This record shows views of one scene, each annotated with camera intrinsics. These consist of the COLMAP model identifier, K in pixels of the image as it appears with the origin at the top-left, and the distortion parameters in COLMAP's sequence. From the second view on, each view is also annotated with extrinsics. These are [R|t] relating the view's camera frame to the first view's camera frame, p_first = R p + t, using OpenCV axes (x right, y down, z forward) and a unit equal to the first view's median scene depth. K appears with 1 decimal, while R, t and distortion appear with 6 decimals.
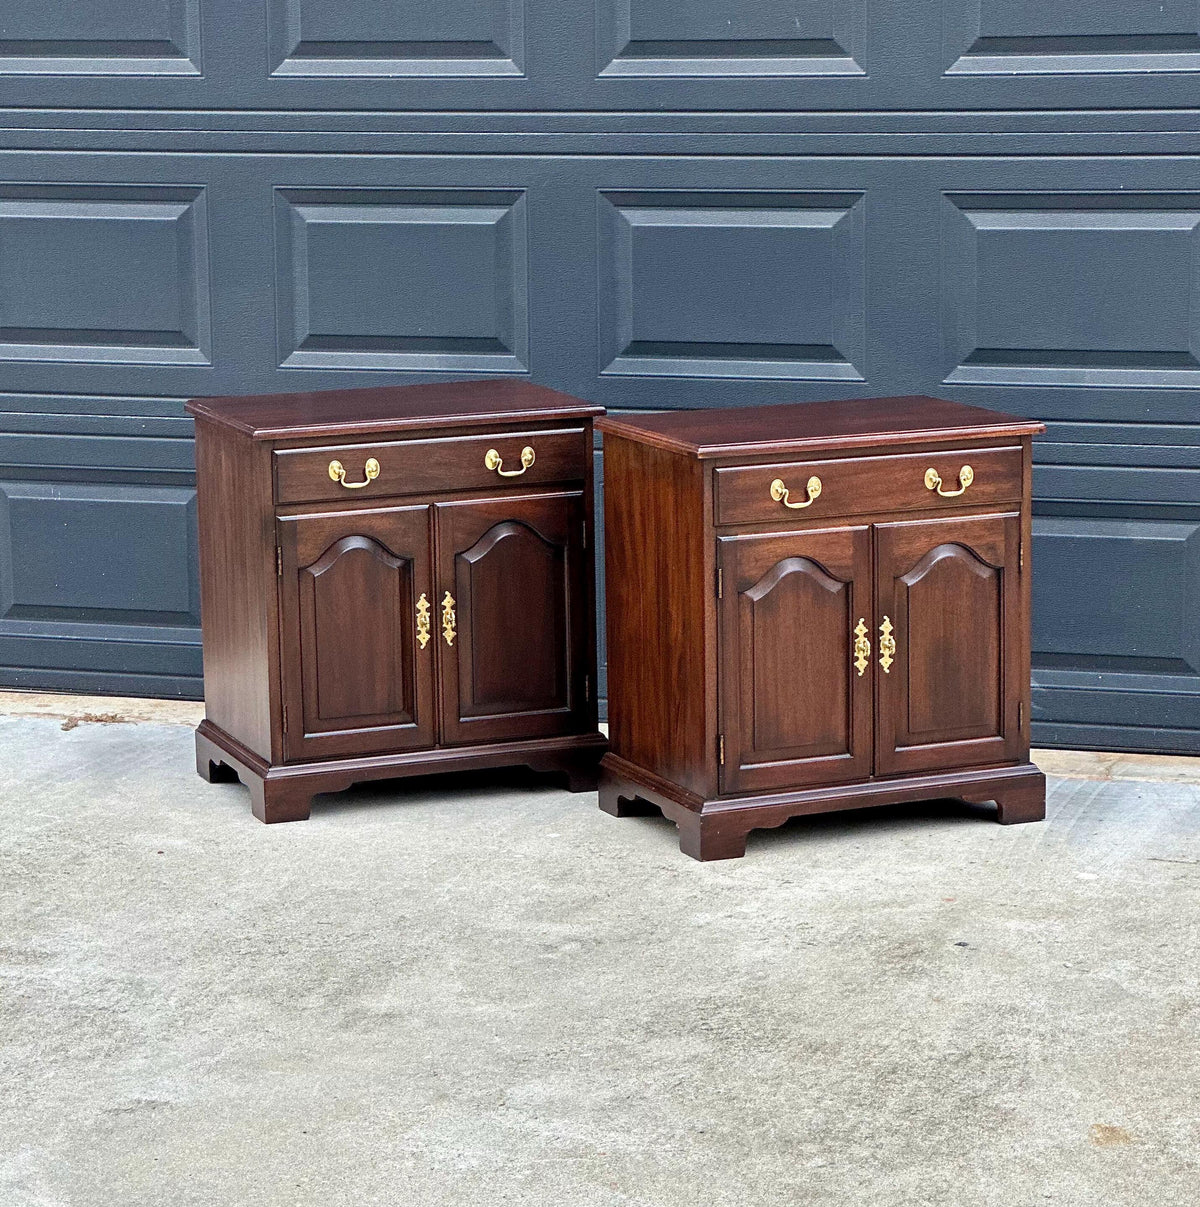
lens RADIAL K [[3917.8, 0, 626.7], [0, 3917.8, 651.9], [0, 0, 1]] dist [-0.411777, 14.497238]
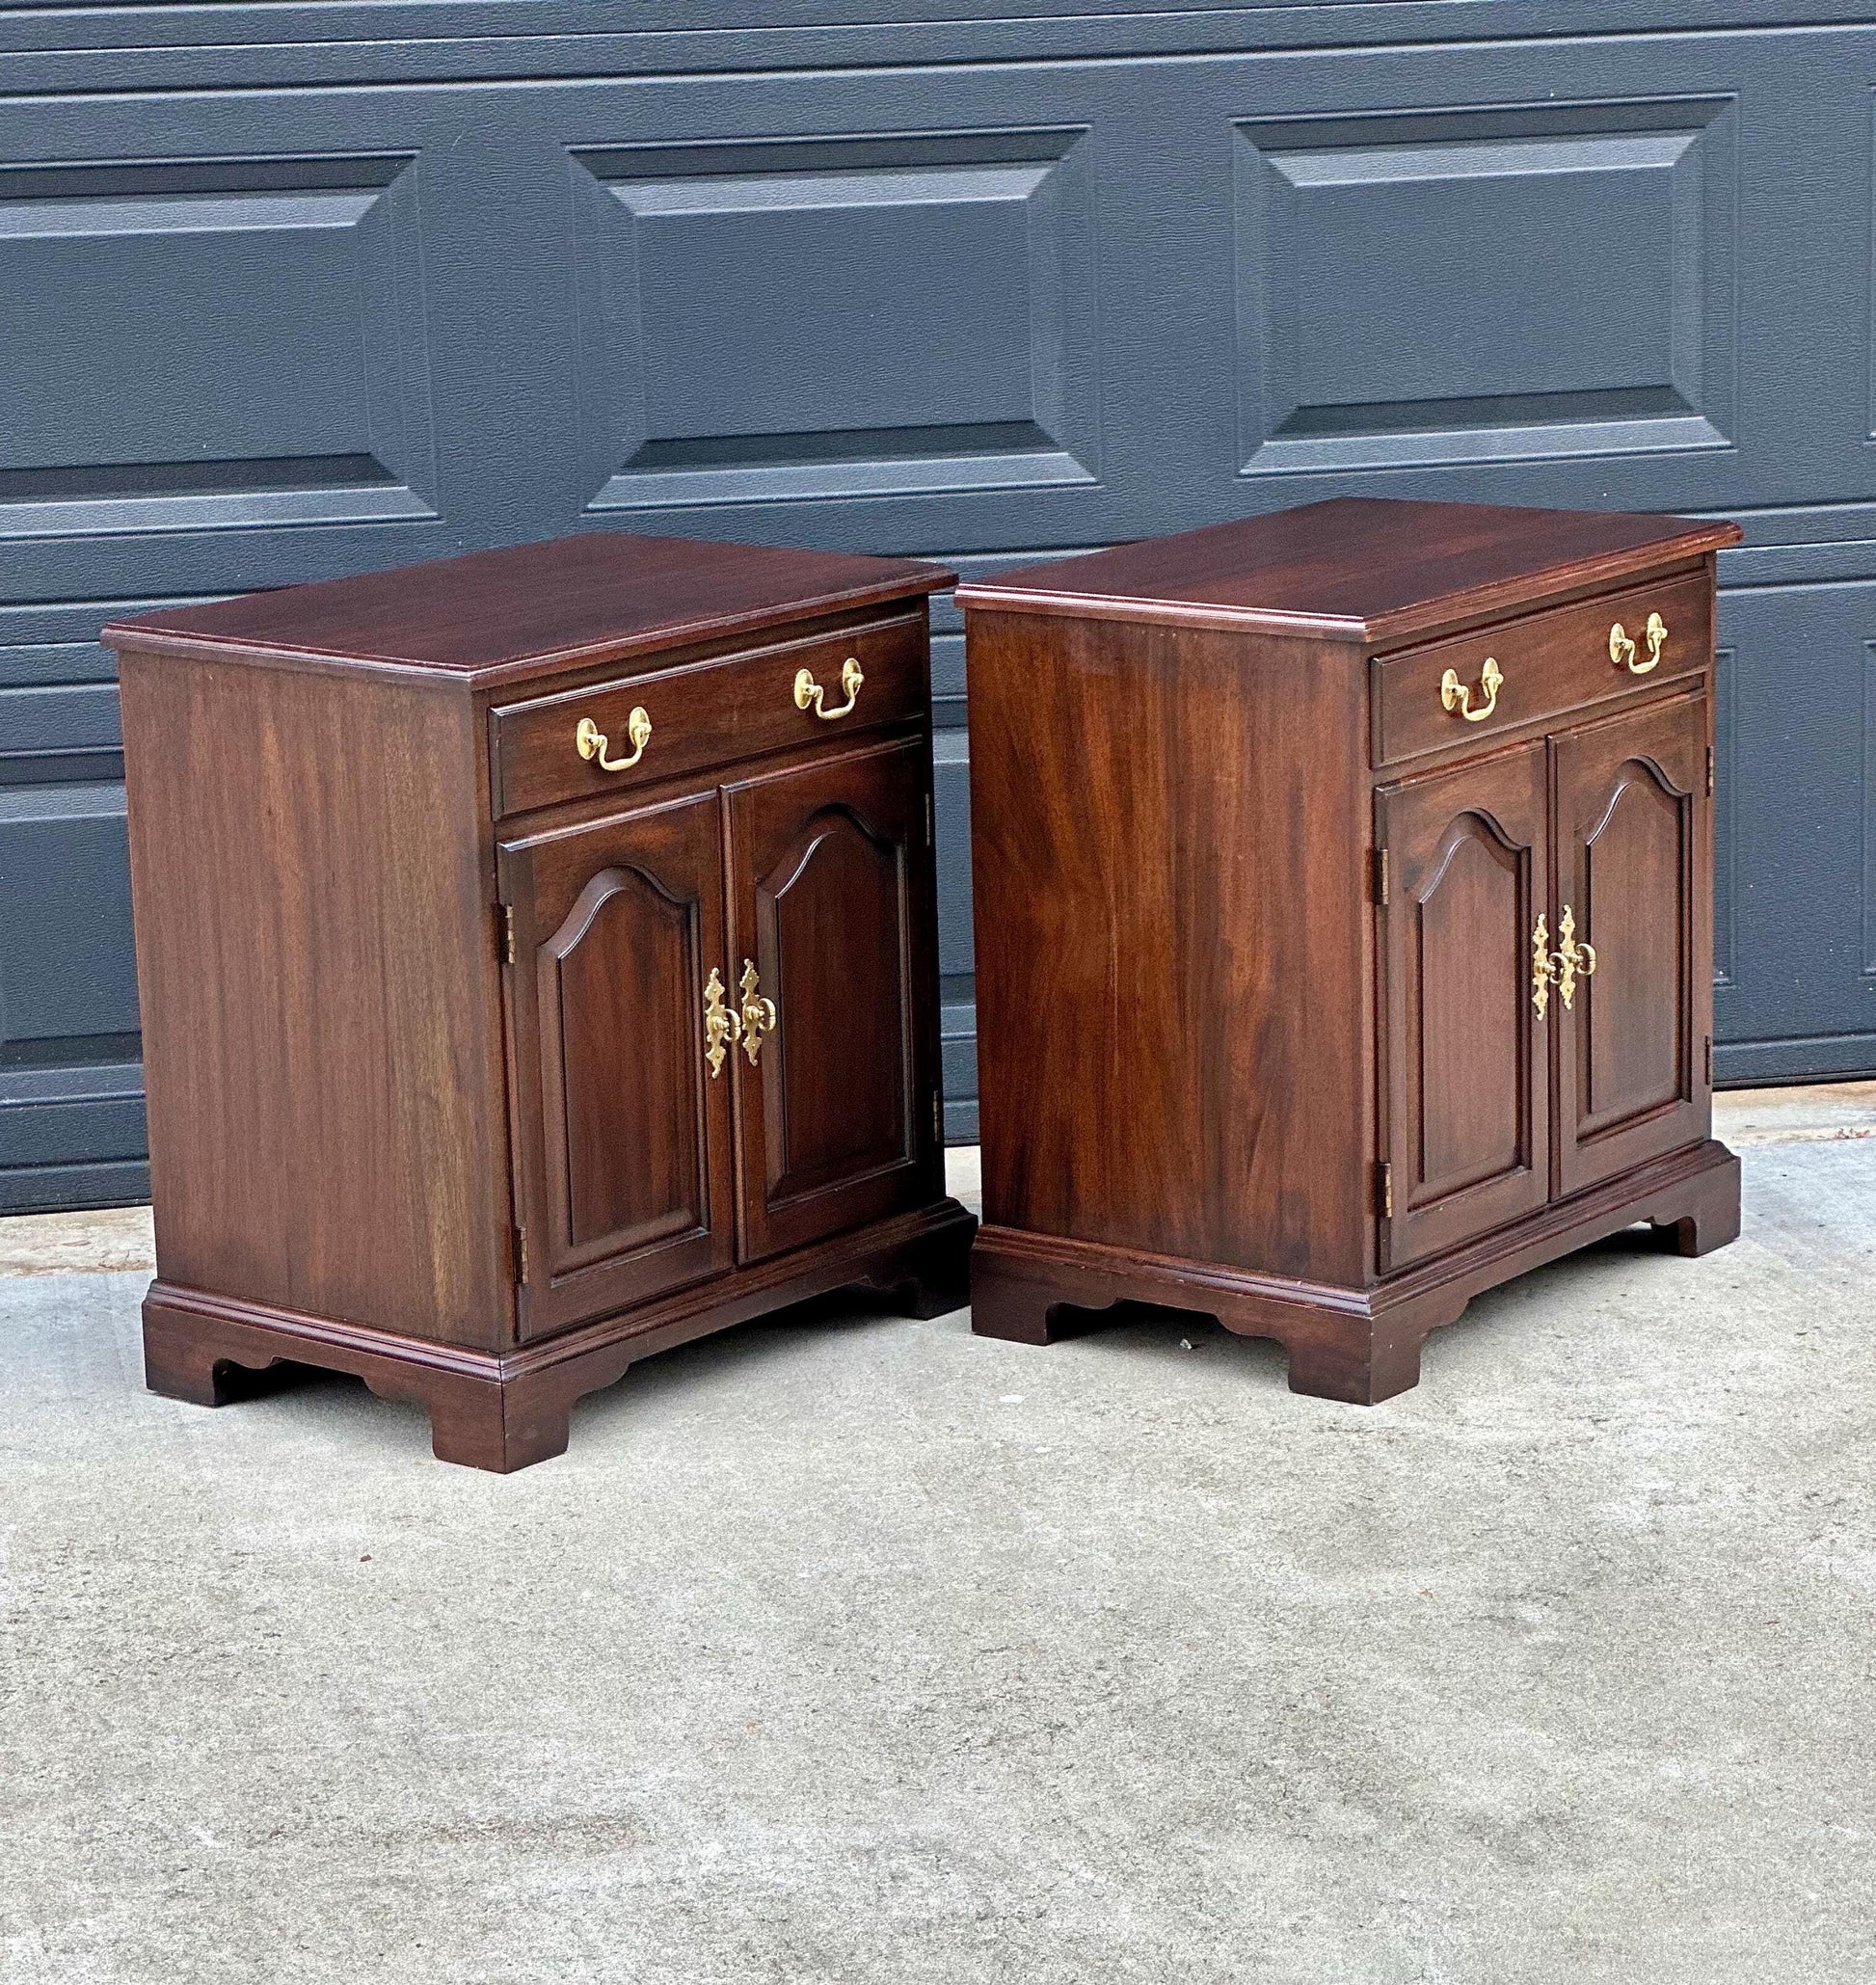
lens RADIAL K [[5689.3, 0, 935.9], [0, 5689.3, 1149.7], [0, 0, 1]] dist [0.056863, 3.043839]
pose [[0.862166, -0.130091, 0.489639, -0.404563], [0.106427, 0.991411, 0.076007, -0.045375], [-0.495321, -0.013420, 0.868606, 0.365854]]
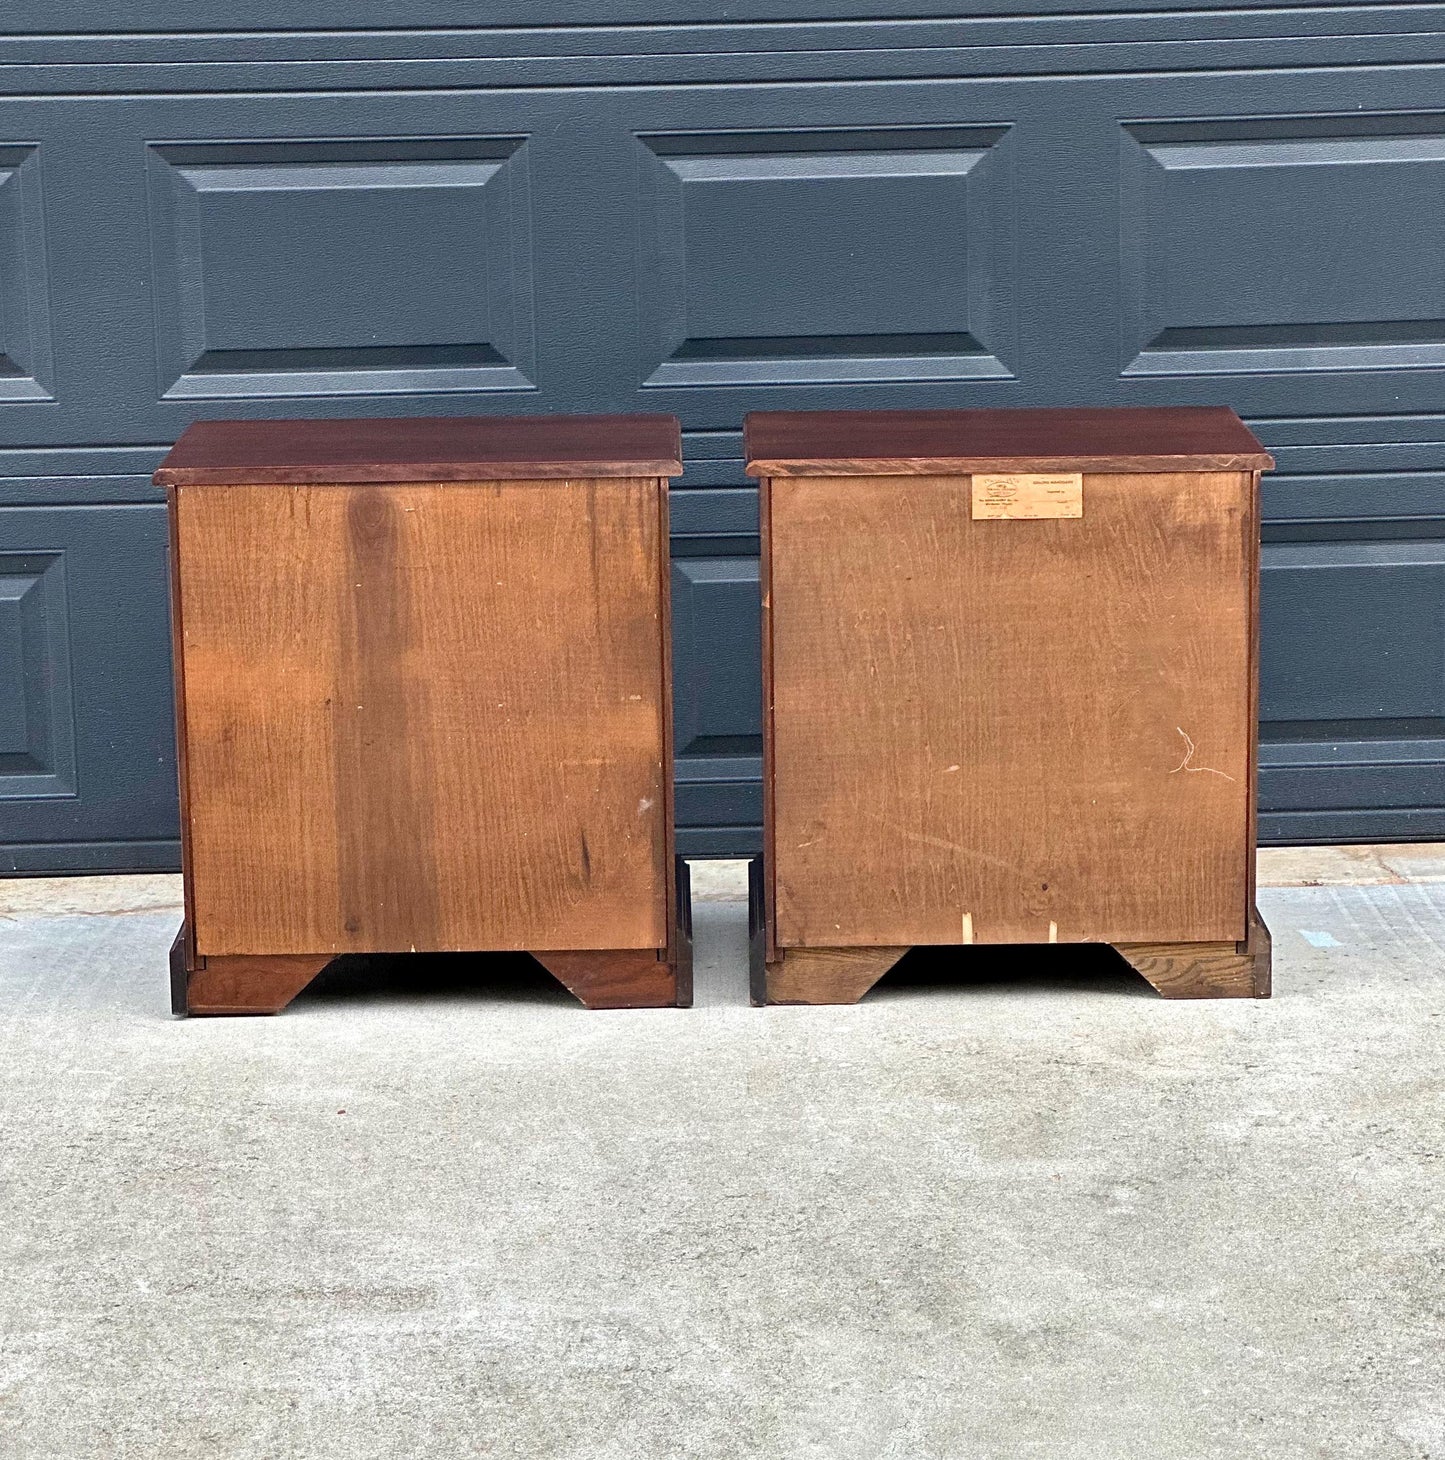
lens RADIAL K [[4482.4, 0, 722.5], [0, 4482.4, 730.0], [0, 0, 1]] dist [0.050186, 3.532038]
pose [[0.936022, -0.075863, 0.343667, -0.331061], [0.070606, 0.997117, 0.027806, -0.033926], [-0.344786, -0.001762, 0.938680, 0.238934]]
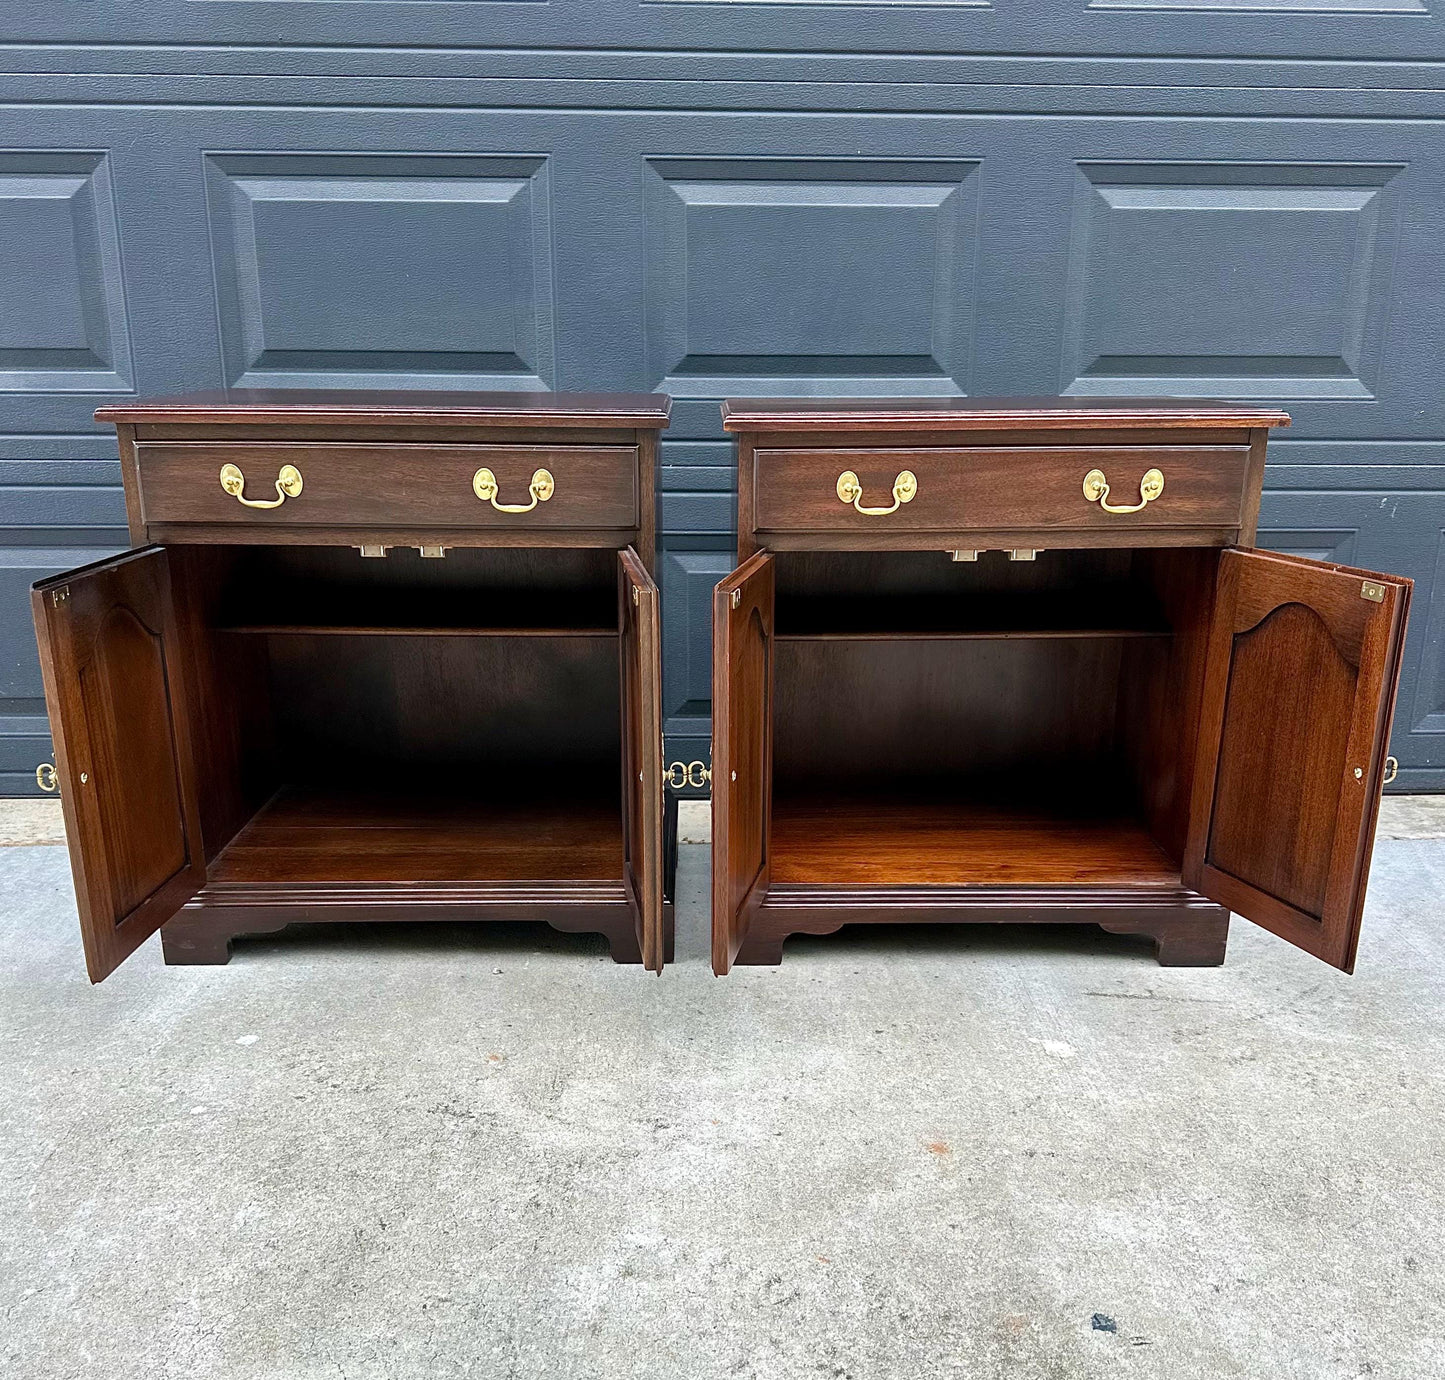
lens RADIAL K [[1361.7, 0, 720.2], [0, 1361.7, 838.4], [0, 0, 1]] dist [0.074793, -0.132773]
pose [[0.934604, -0.096787, 0.342269, -0.021086], [0.043328, 0.986079, 0.160531, -0.022649], [-0.353041, -0.135203, 0.925787, 0.783357]]
